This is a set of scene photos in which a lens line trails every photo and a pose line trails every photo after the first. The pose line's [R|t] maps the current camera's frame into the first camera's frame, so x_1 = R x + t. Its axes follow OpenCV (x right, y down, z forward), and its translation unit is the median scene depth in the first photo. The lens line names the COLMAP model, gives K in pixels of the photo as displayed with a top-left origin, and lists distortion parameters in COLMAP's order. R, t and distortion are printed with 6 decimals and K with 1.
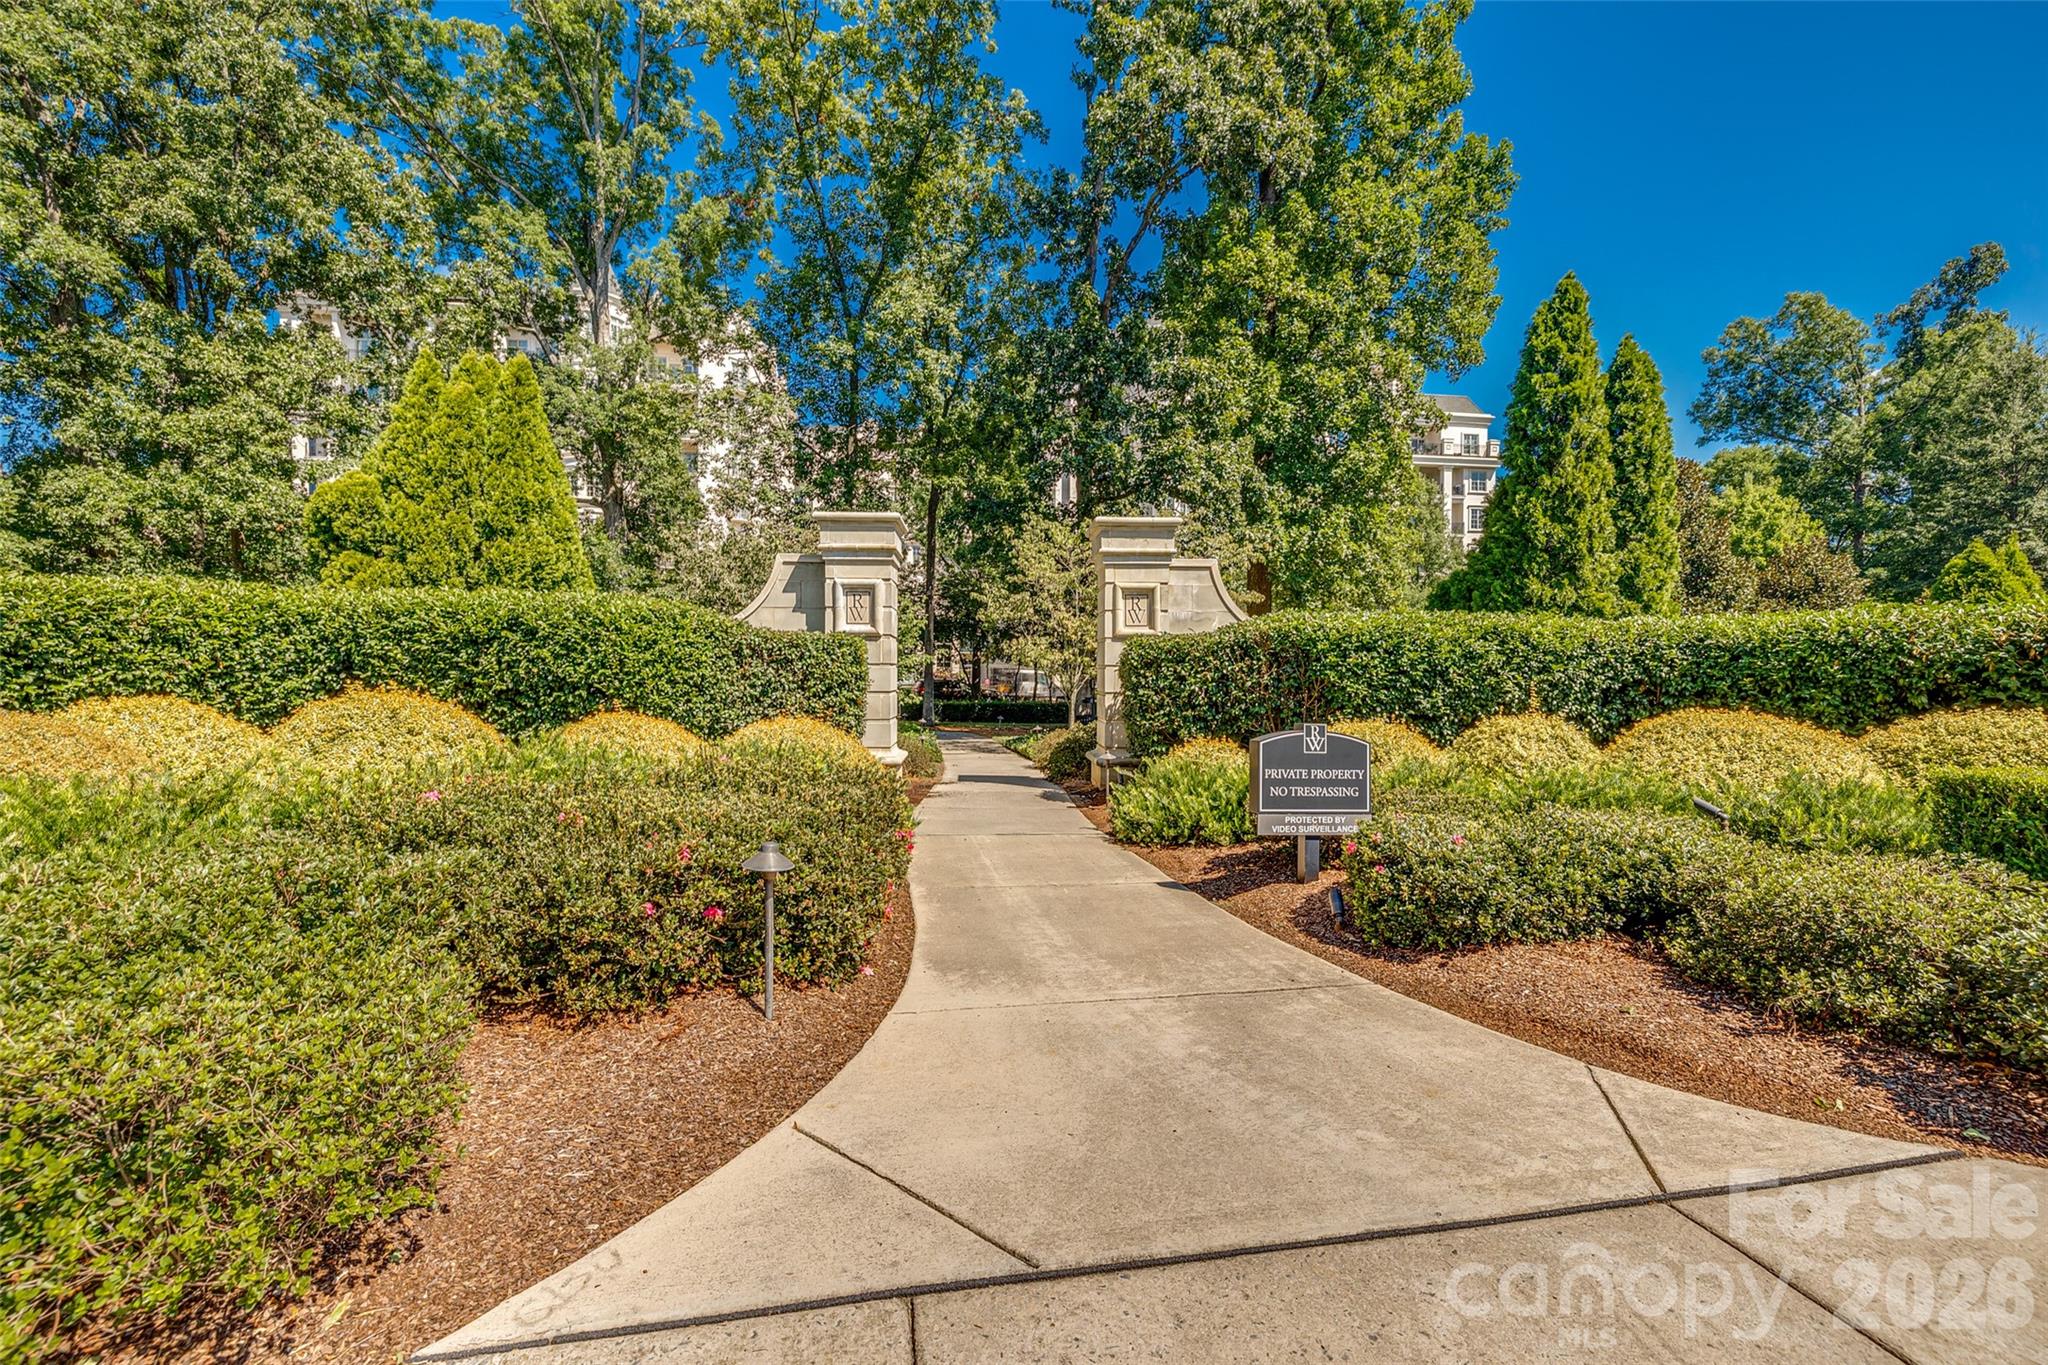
lens RADIAL K [[861.7, 0, 1025.5], [0, 861.7, 626.5], [0, 0, 1]] dist [-0.002443, -0.000264]
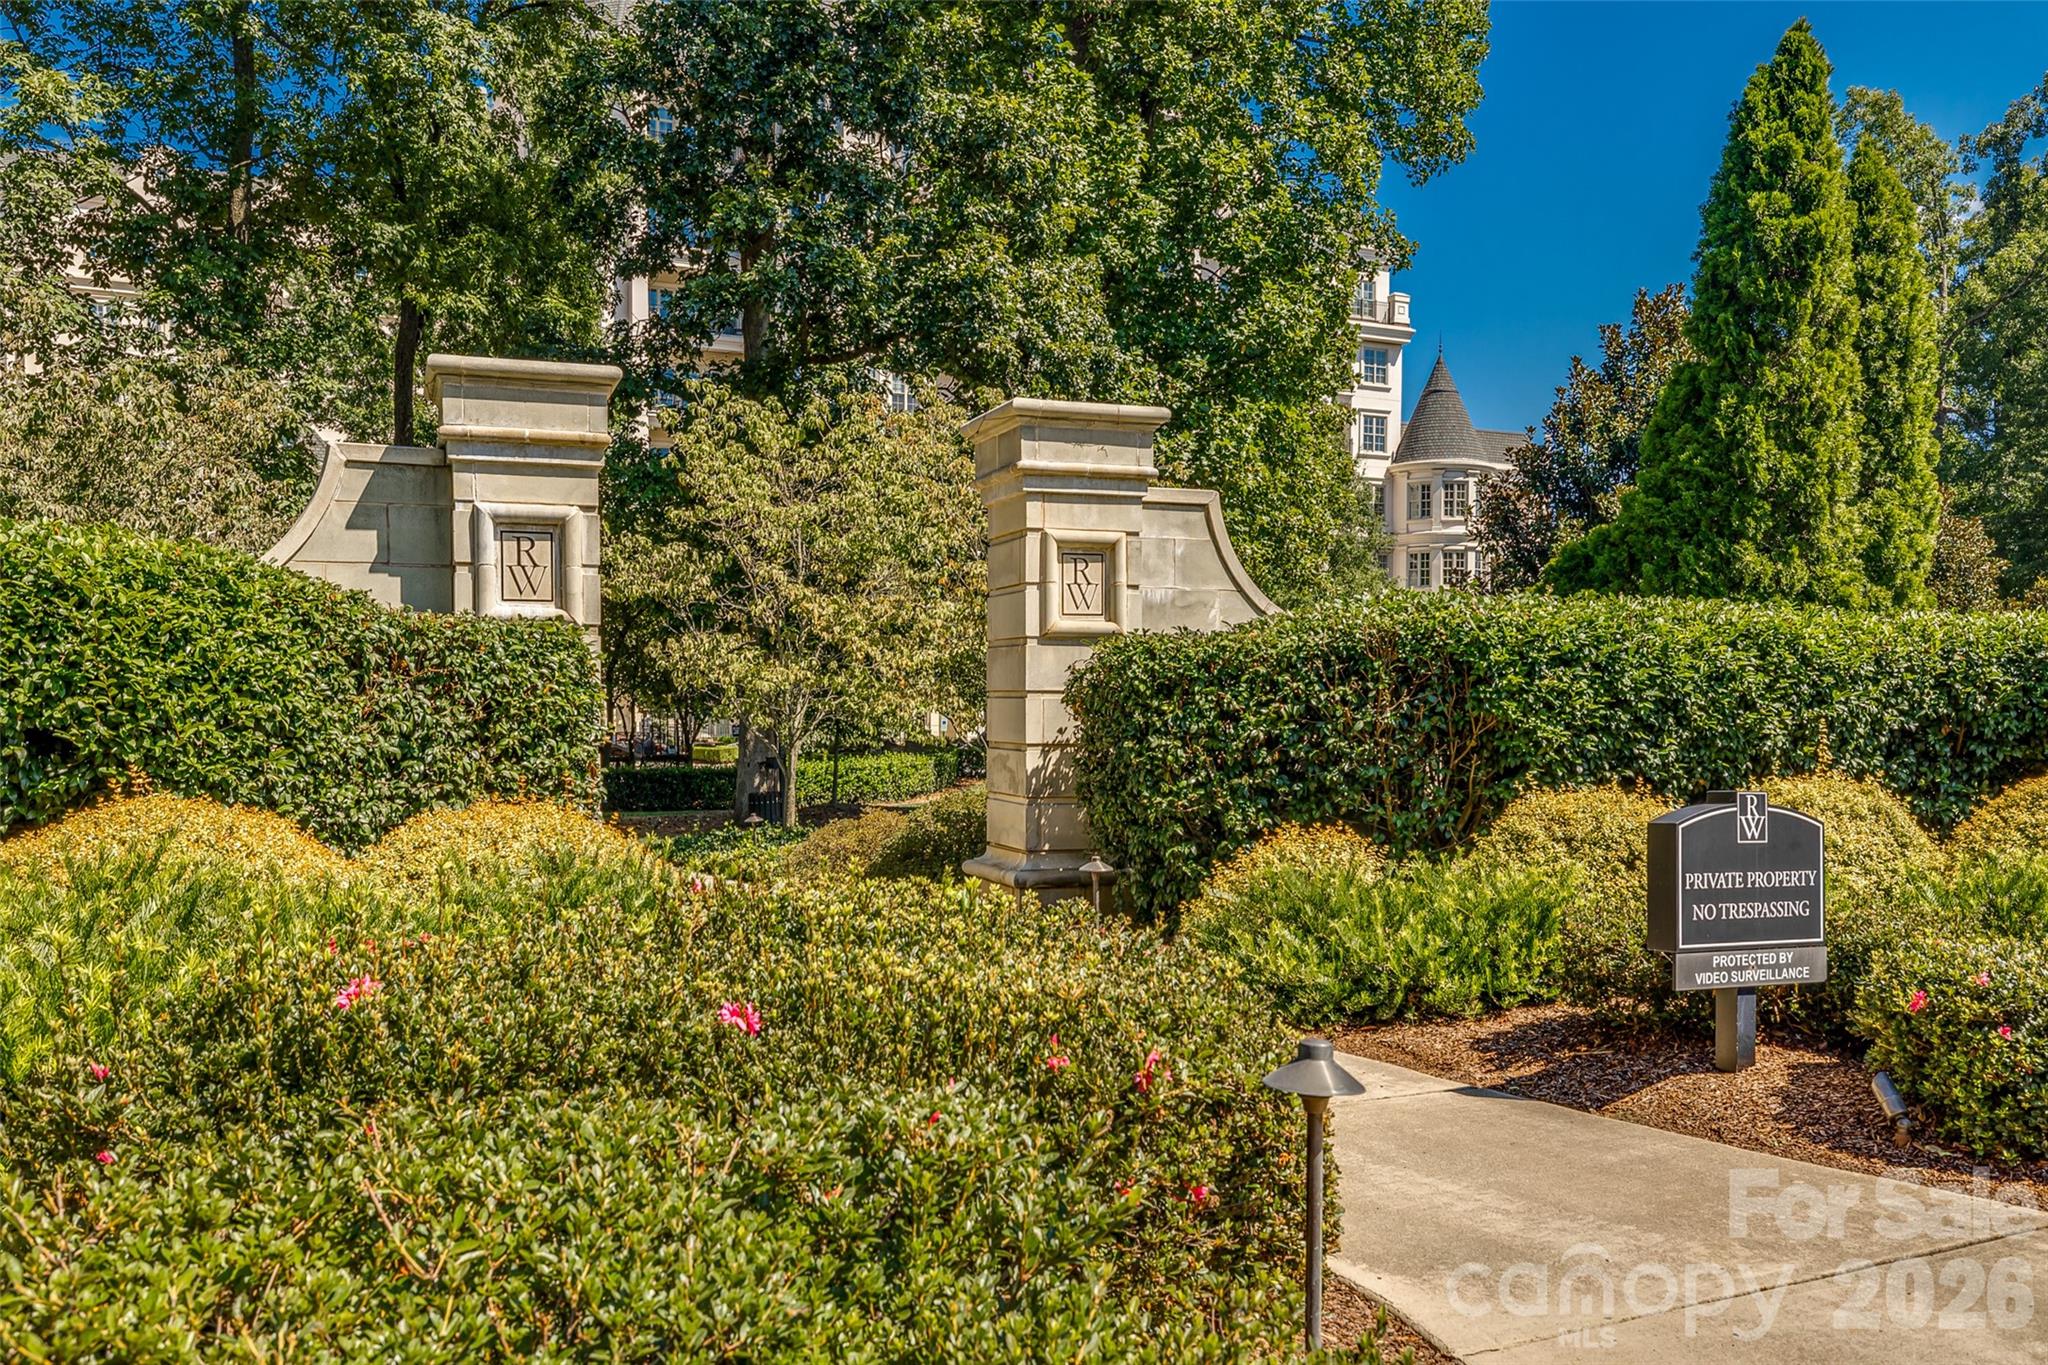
lens RADIAL K [[1706.8, 0, 1024.1], [0, 1706.8, 684.4], [0, 0, 1]] dist [-0.005528, -0.000744]
pose [[0.954750, 0.003150, 0.297393, -0.220204], [-0.014716, 0.999219, 0.036660, 0.004227], [-0.297046, -0.039378, 0.954051, 0.036939]]
